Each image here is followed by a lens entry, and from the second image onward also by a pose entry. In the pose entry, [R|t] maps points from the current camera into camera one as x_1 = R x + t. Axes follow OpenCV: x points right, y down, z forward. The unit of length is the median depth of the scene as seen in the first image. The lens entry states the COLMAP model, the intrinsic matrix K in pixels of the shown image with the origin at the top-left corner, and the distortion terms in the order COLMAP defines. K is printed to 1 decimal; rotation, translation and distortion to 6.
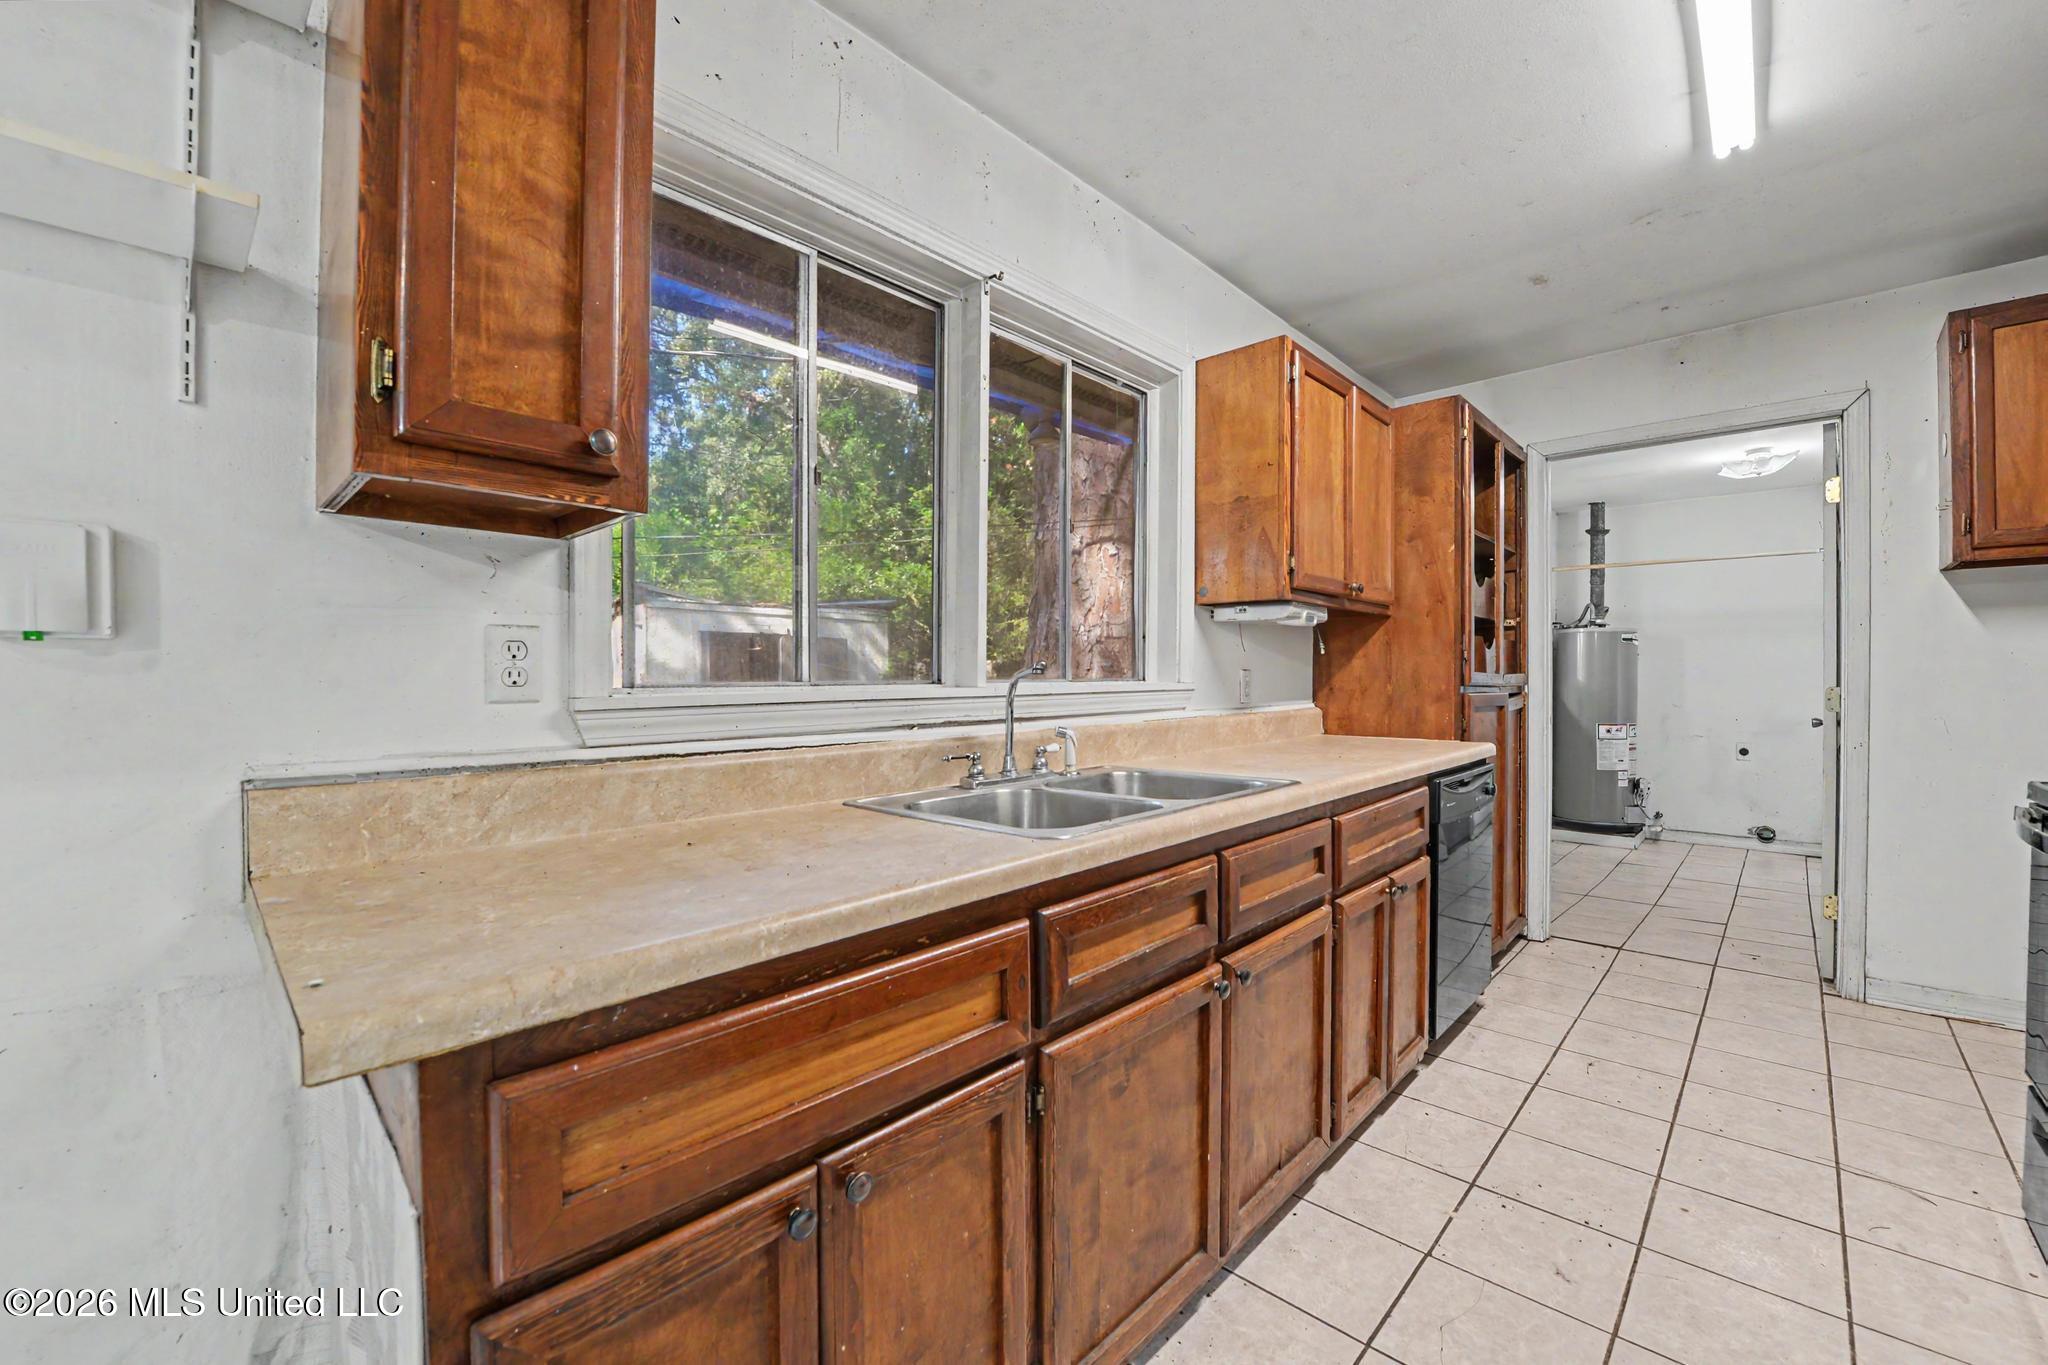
lens RADIAL K [[844.6, 0, 1016.0], [0, 844.6, 678.1], [0, 0, 1]] dist [-0.021096, -0.000915]
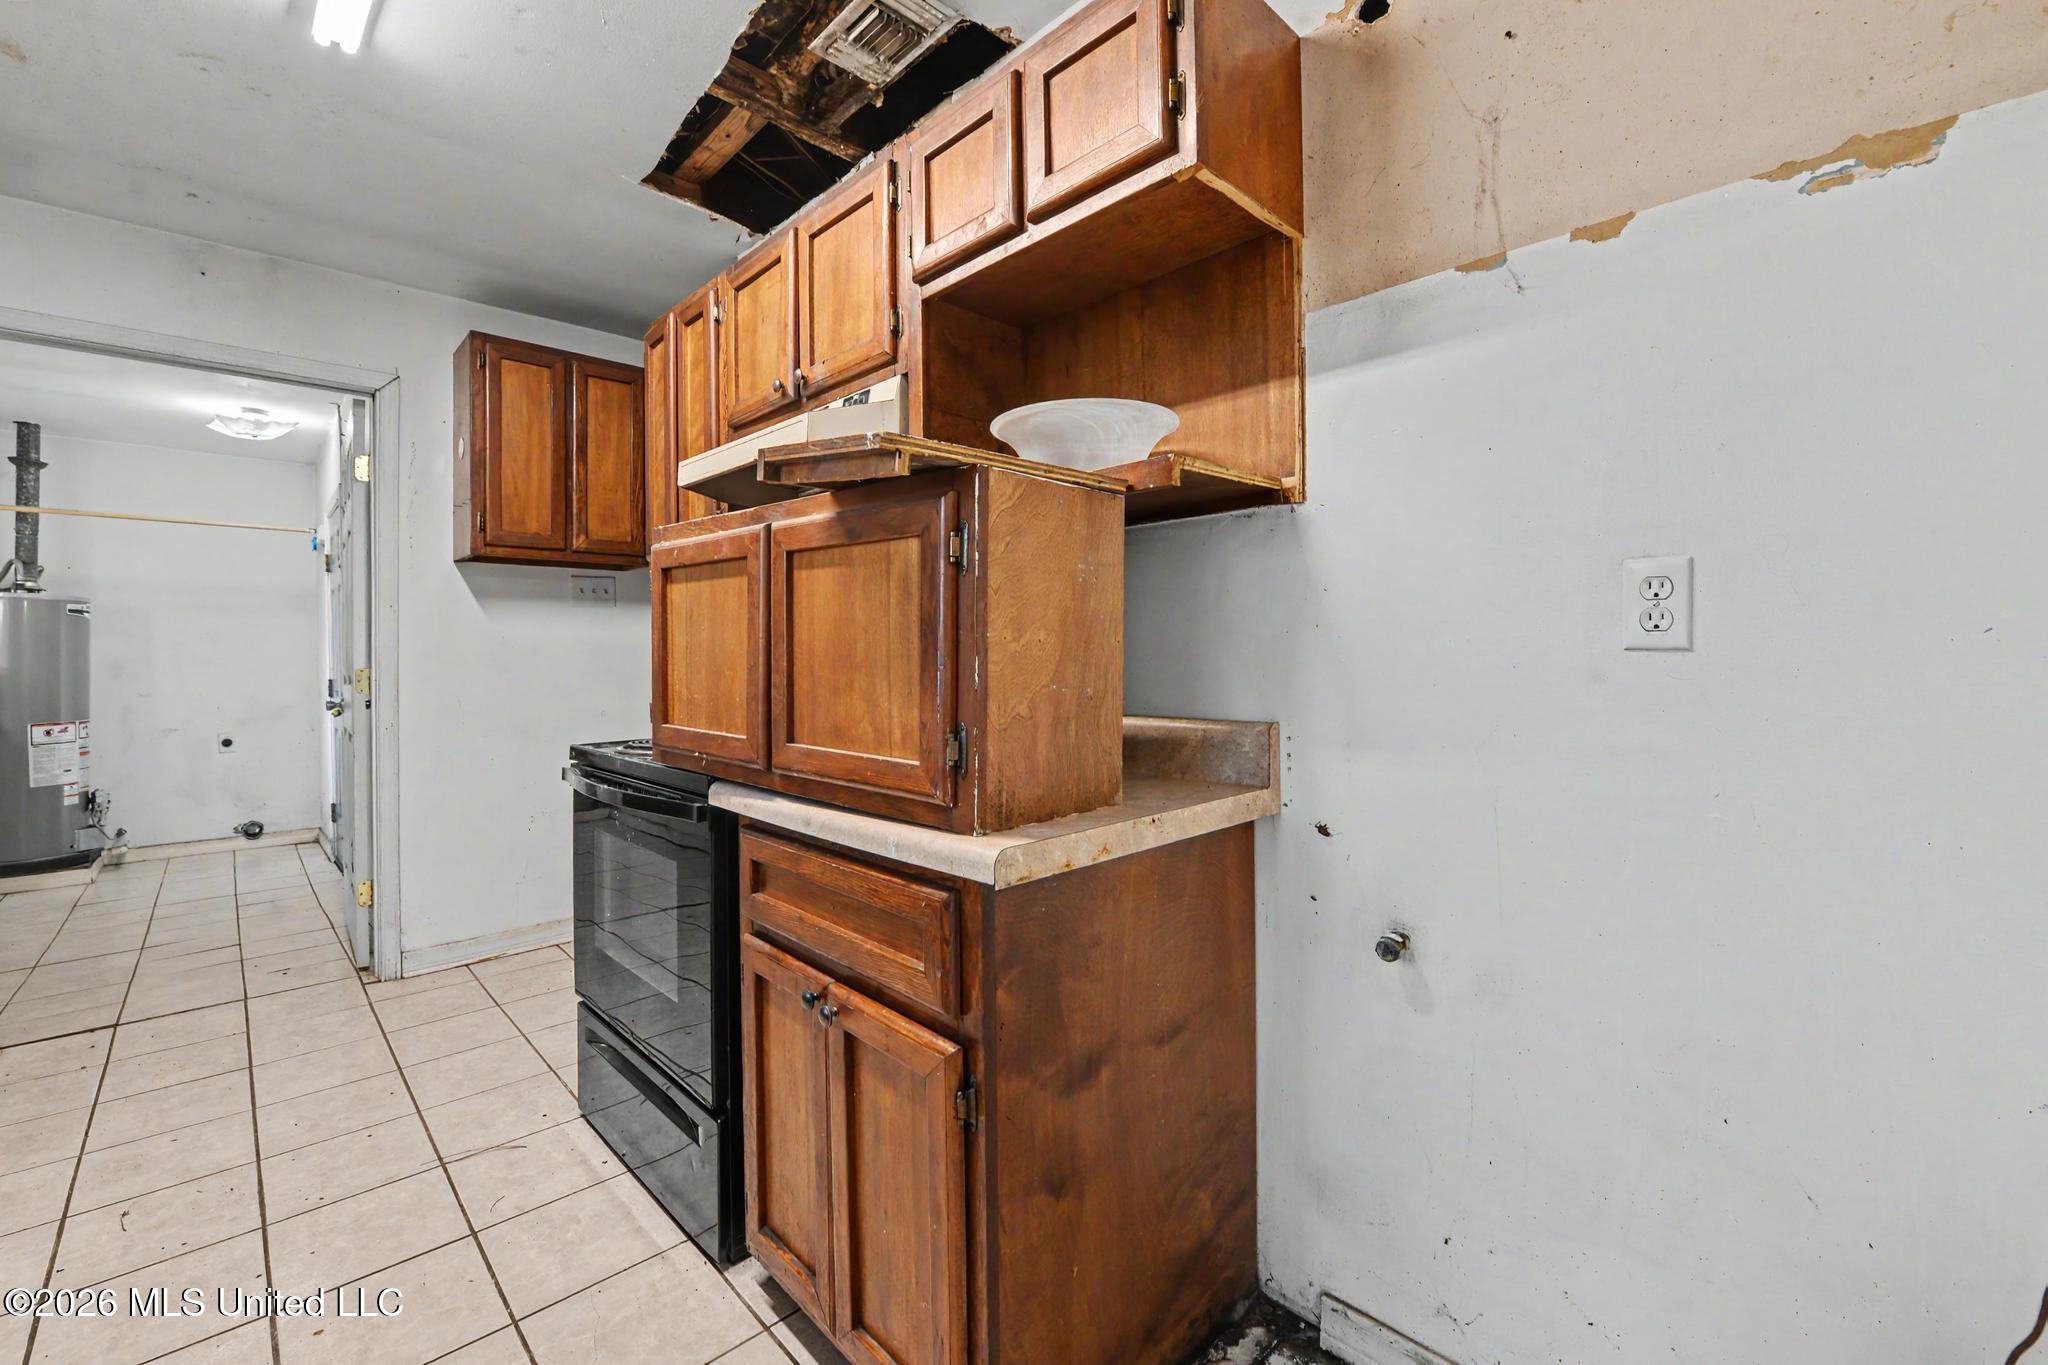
lens RADIAL K [[844.6, 0, 1011.7], [0, 844.6, 653.7], [0, 0, 1]] dist [-0.021096, -0.000915]
pose [[0.046053, 0.002871, 0.998935, 0.031753], [0.006871, 0.999971, -0.003190, 0.001483], [-0.998915, 0.007010, 0.046032, 0.162311]]
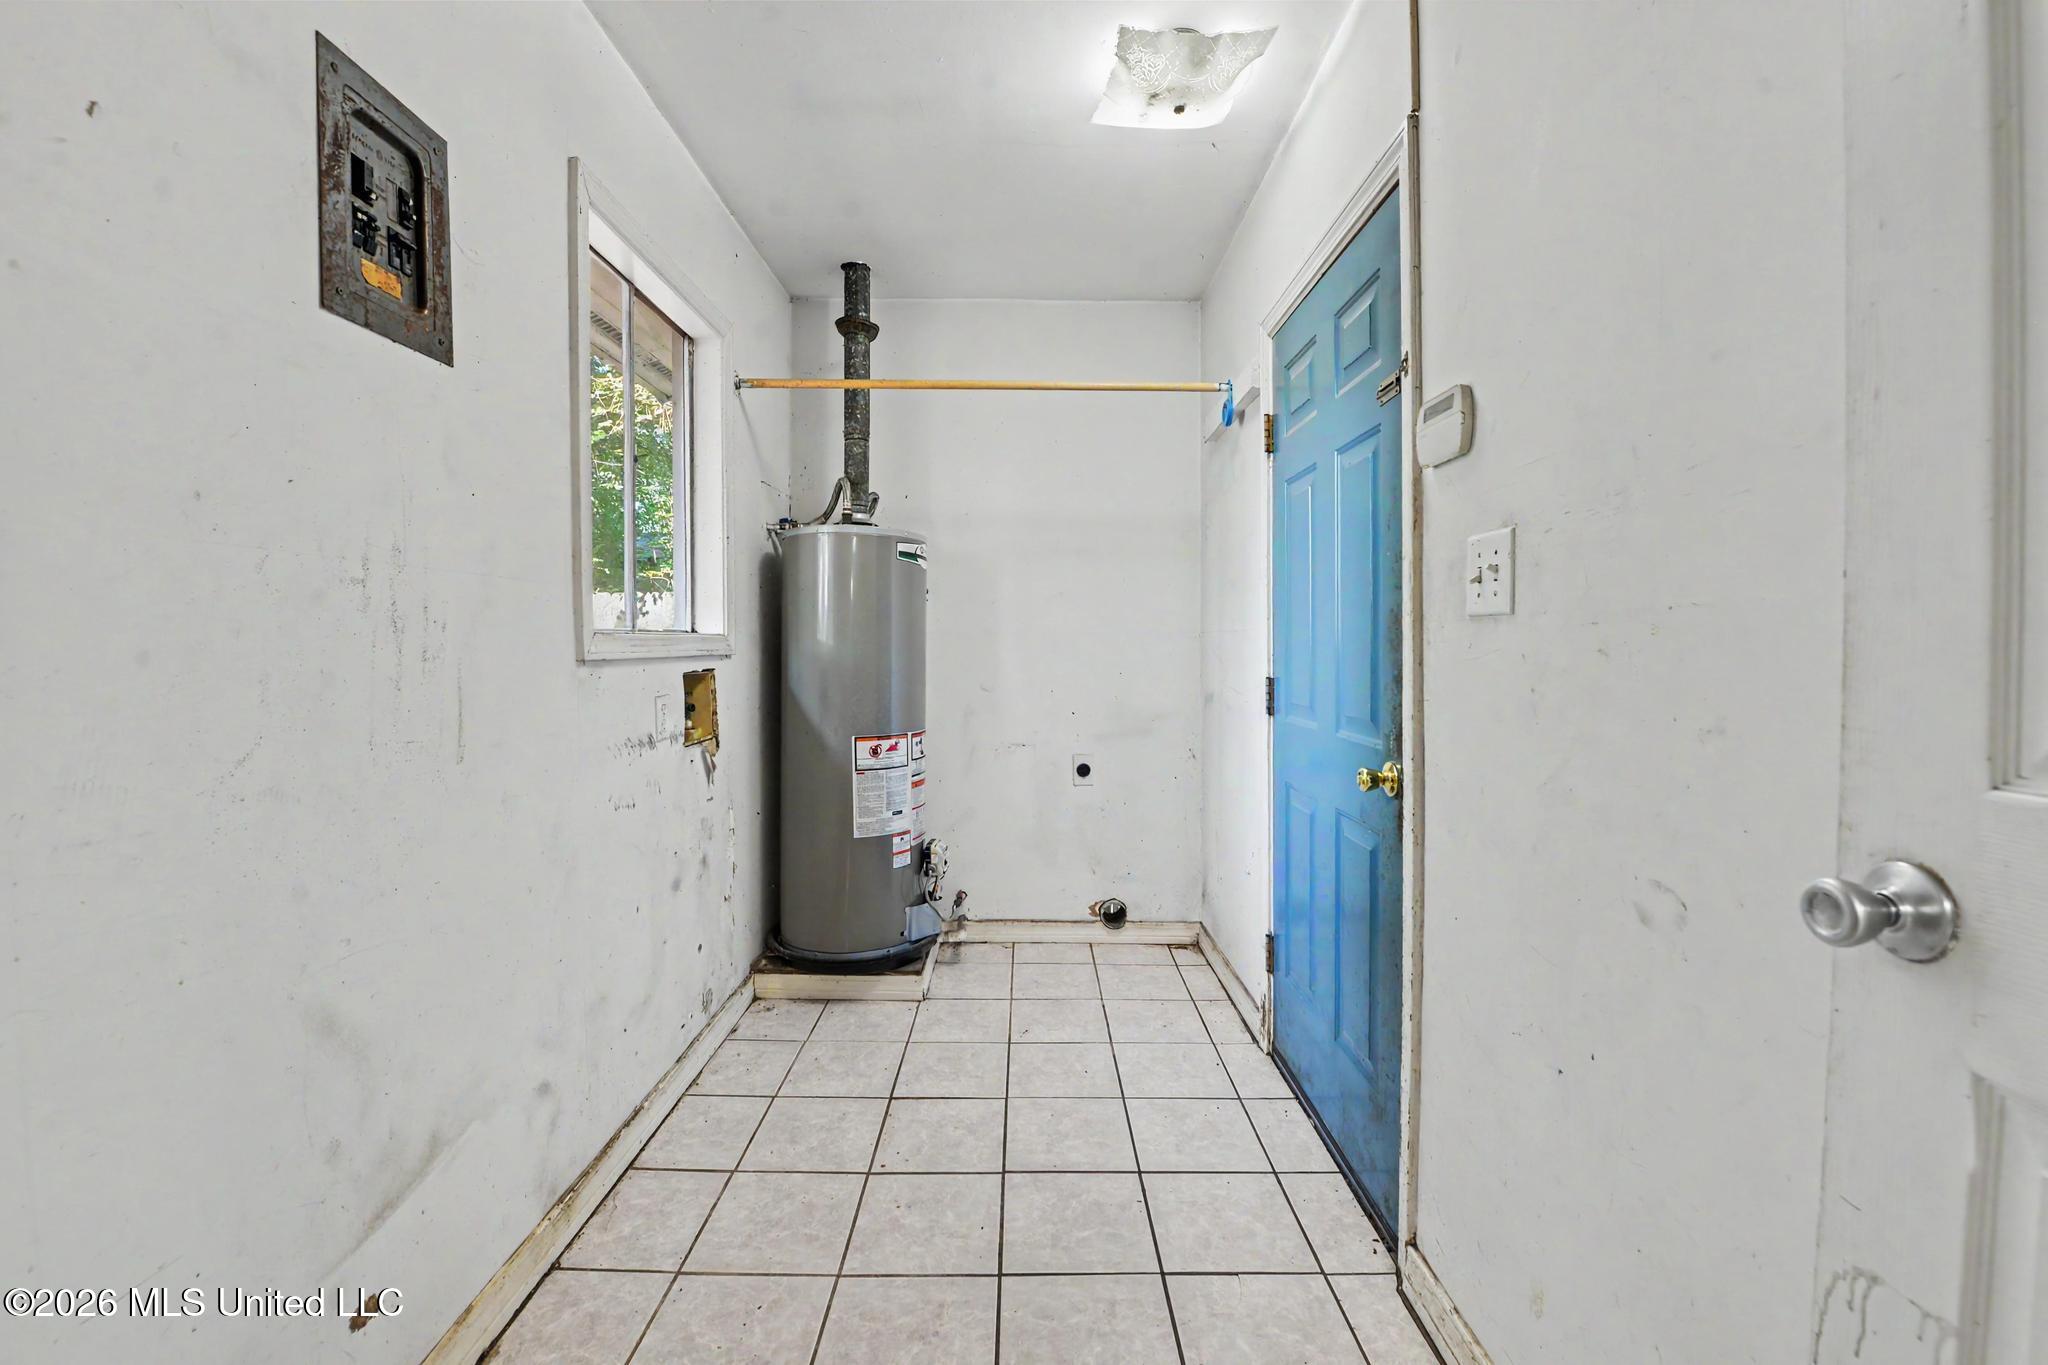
lens RADIAL K [[844.6, 0, 1018.2], [0, 844.6, 672.1], [0, 0, 1]] dist [-0.021096, -0.000915]
pose [[0.720976, -0.018343, 0.692718, 0.662959], [-0.002011, 0.999590, 0.028561, 0.009812], [-0.692958, -0.021985, 0.720643, 0.911117]]
